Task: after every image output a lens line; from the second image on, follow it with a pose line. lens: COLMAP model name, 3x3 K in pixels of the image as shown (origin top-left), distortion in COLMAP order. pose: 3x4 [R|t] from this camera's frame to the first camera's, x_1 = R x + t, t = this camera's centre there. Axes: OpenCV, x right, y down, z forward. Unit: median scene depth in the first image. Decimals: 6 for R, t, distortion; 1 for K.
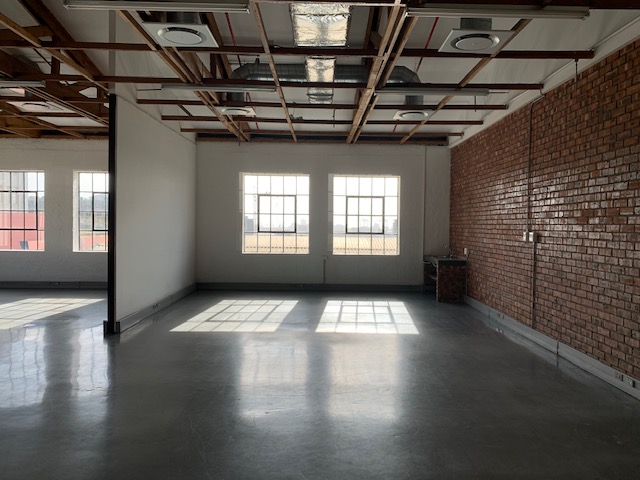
lens RADIAL K [[448.4, 0, 307.0], [0, 448.4, 234.7], [0, 0, 1]] dist [0.035968, -0.030328]
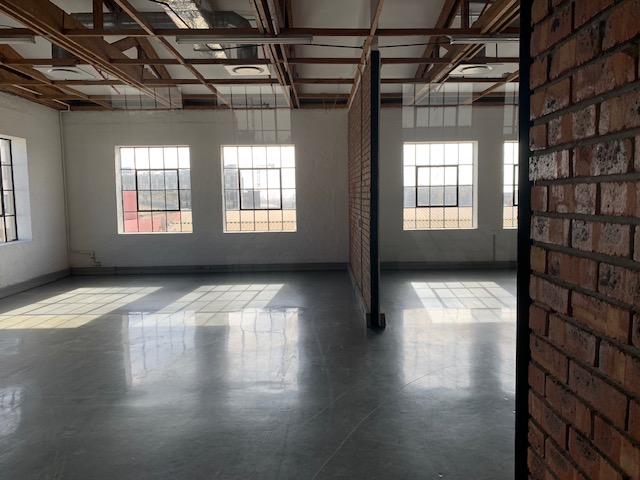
lens RADIAL K [[493.3, 0, 328.3], [0, 493.3, 235.6], [0, 0, 1]] dist [0.031331, -0.034795]
pose [[0.999062, -0.029787, 0.031431, -0.134679], [0.028130, 0.998255, 0.051918, -0.001824], [-0.032922, -0.050985, 0.998157, -0.005453]]
